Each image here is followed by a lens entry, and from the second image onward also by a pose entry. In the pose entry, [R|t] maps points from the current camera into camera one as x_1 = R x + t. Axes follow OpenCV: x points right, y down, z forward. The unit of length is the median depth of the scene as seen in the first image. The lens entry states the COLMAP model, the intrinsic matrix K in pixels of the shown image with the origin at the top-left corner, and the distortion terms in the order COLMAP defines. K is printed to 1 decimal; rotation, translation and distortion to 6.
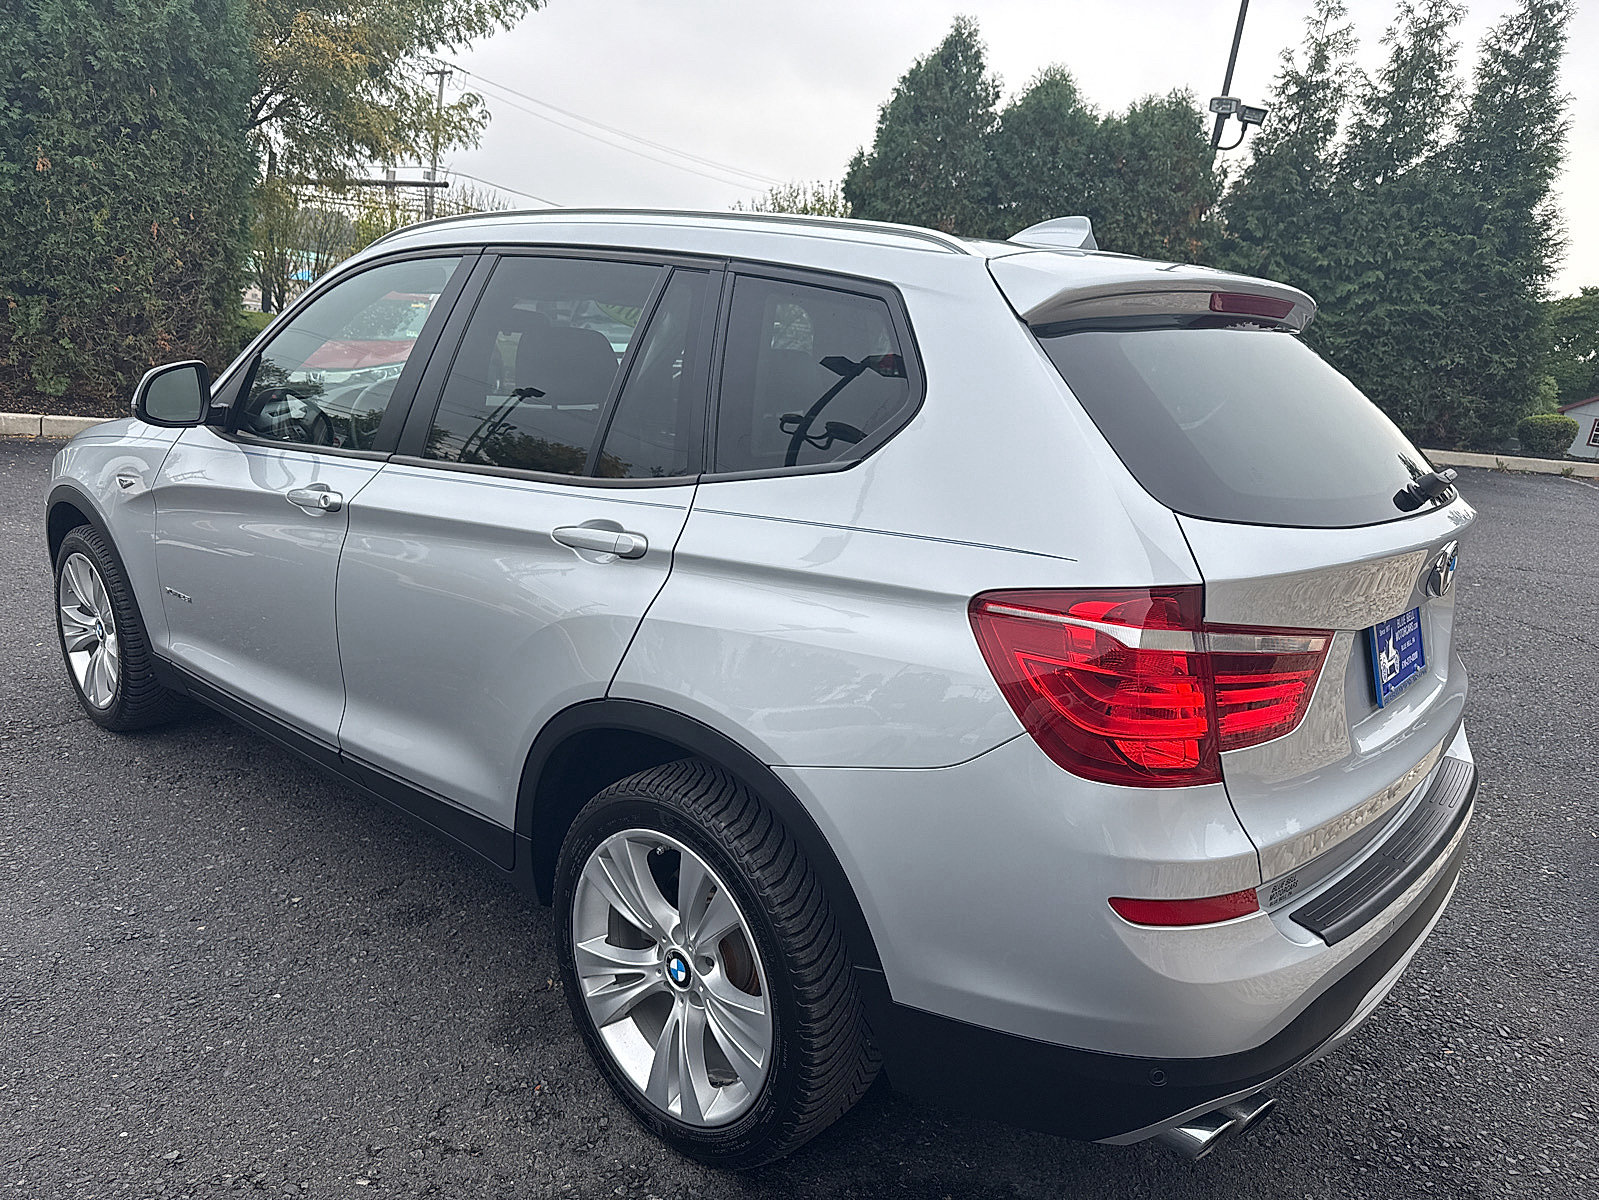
lens RADIAL K [[1140.8, 0, 799.5], [0, 1140.8, 600.0], [0, 0, 1]] dist [-0.002992, 0.000654]
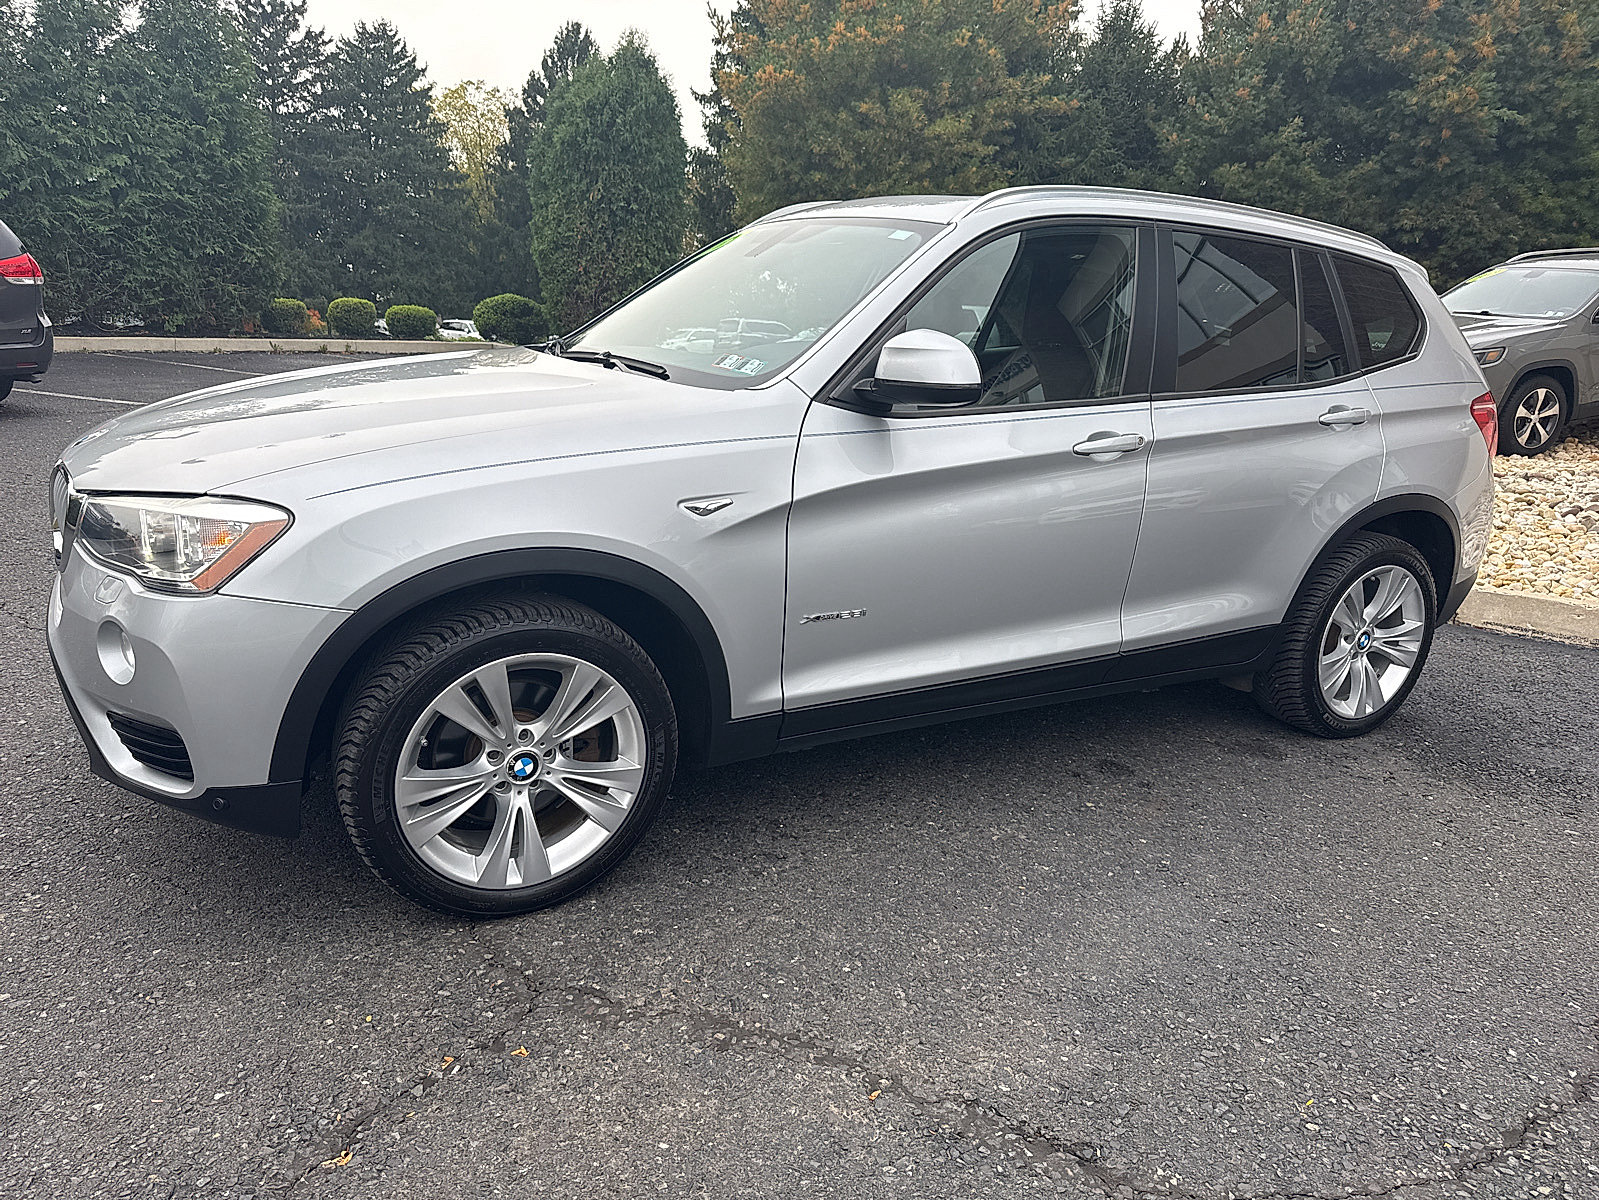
lens RADIAL K [[1123.2, 0, 789.1], [0, 1123.2, 600.9], [0, 0, 1]] dist [0.016269, -0.018098]
pose [[0.362579, -0.278073, 0.889501, -0.238216], [0.182911, 0.957118, 0.224653, -0.037849], [-0.913827, 0.081245, 0.397894, 0.133778]]
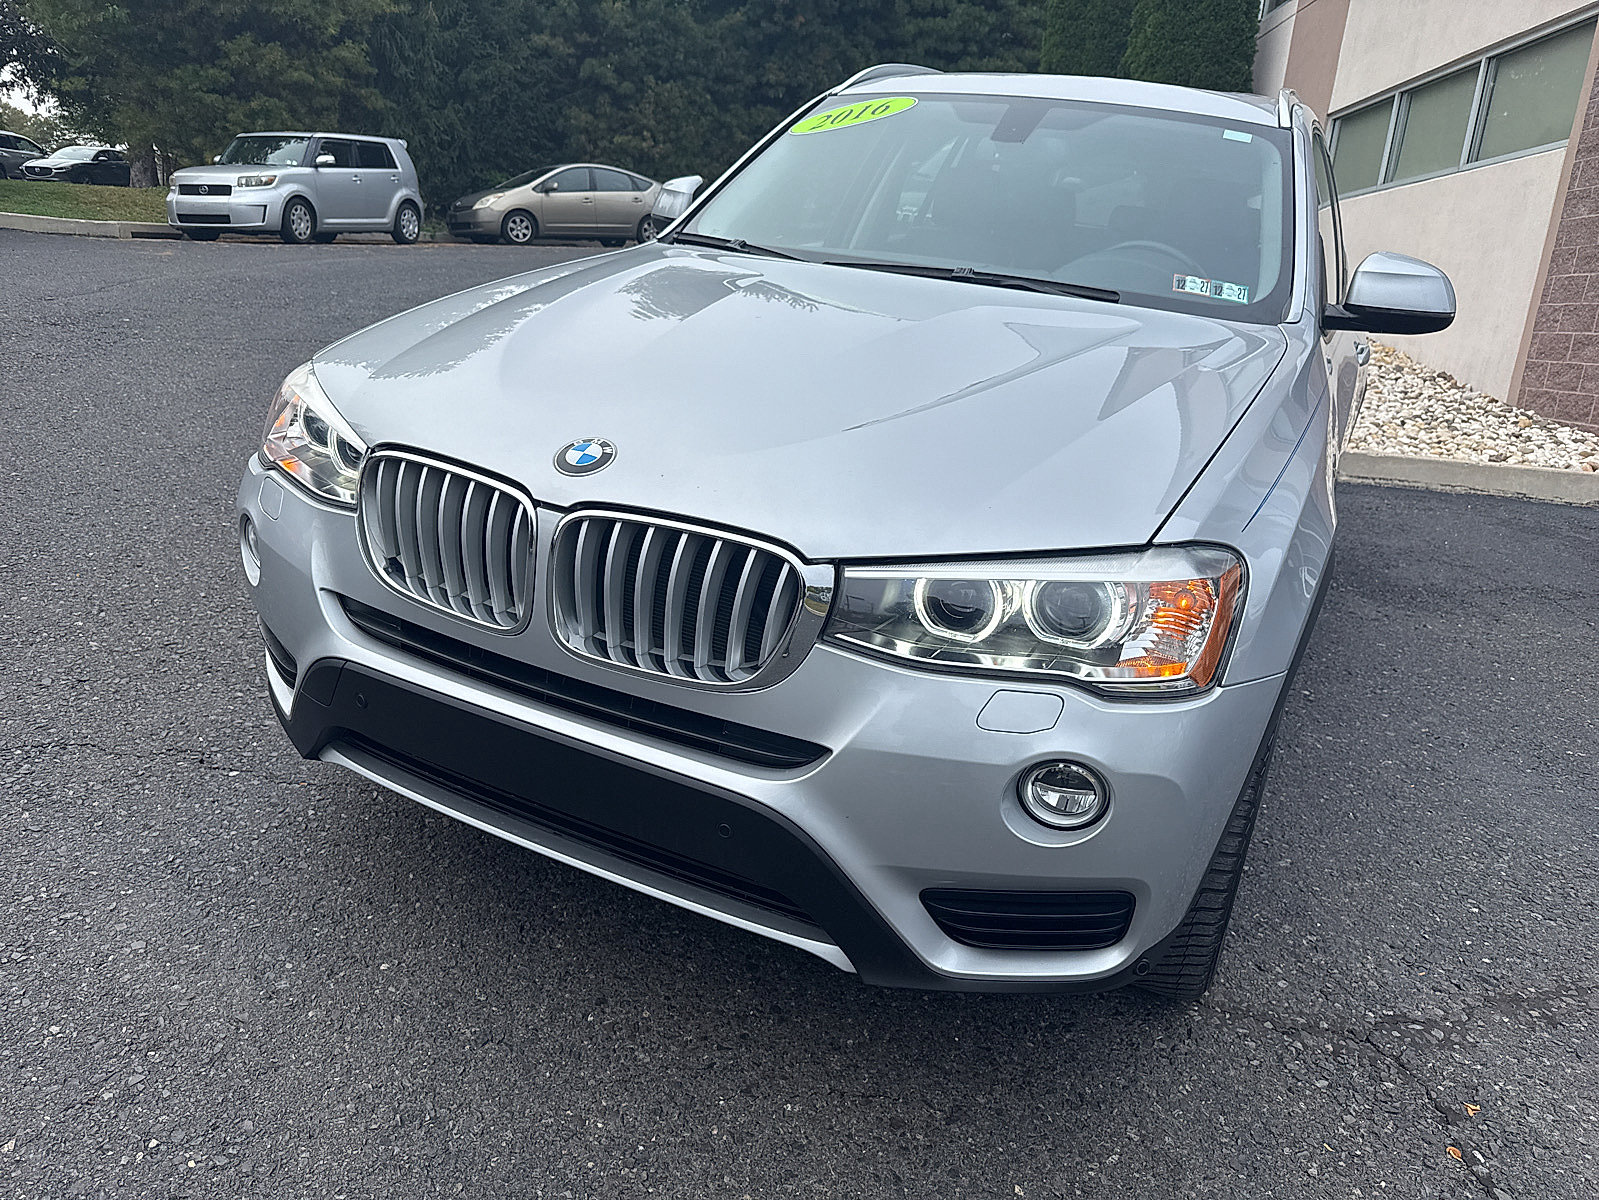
lens RADIAL K [[1125.3, 0, 790.8], [0, 1125.3, 609.2], [0, 0, 1]] dist [0.010618, -0.022028]
pose [[-0.205538, -0.414512, 0.886529, -0.218854], [0.122325, 0.887885, 0.443506, -0.065349], [-0.970974, 0.199602, -0.131789, 0.263928]]
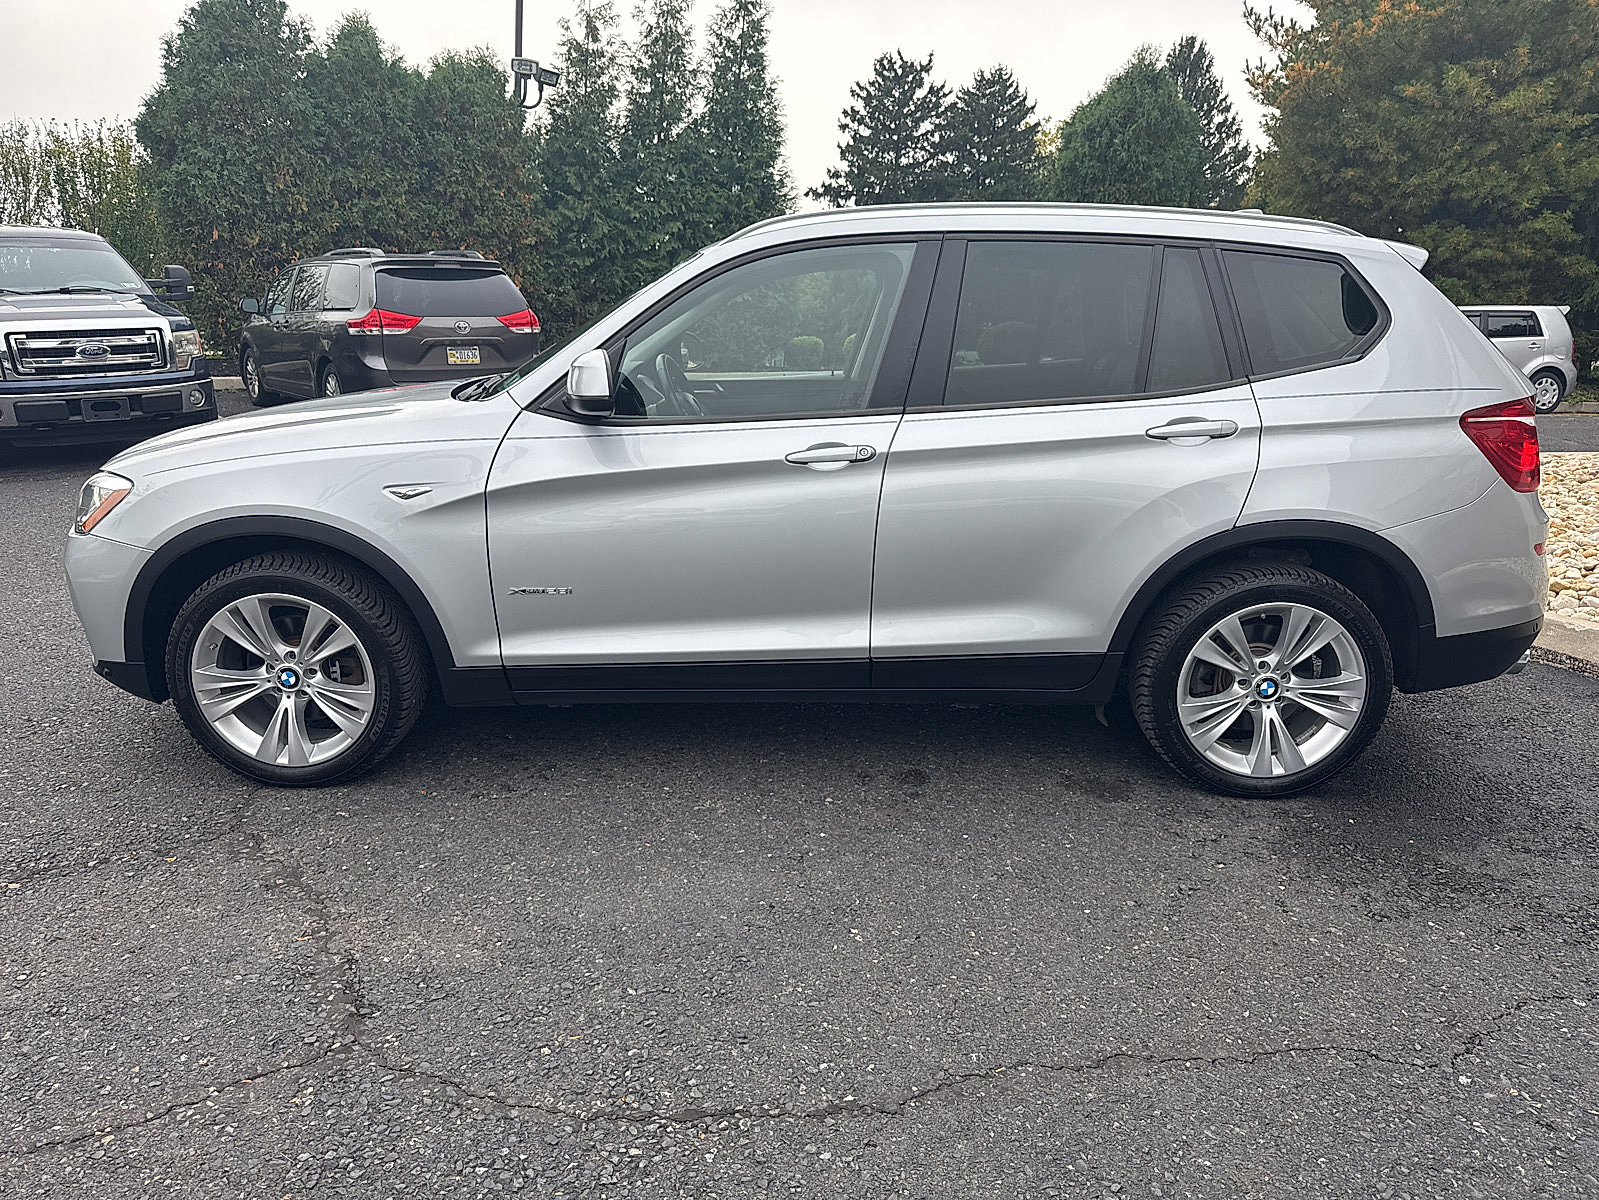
lens RADIAL K [[1123.2, 0, 789.1], [0, 1123.2, 600.9], [0, 0, 1]] dist [0.016269, -0.018098]
pose [[0.773216, -0.212638, 0.597430, -0.177329], [0.184721, 0.976774, 0.108582, -0.010581], [-0.606642, 0.026401, 0.794536, 0.017138]]
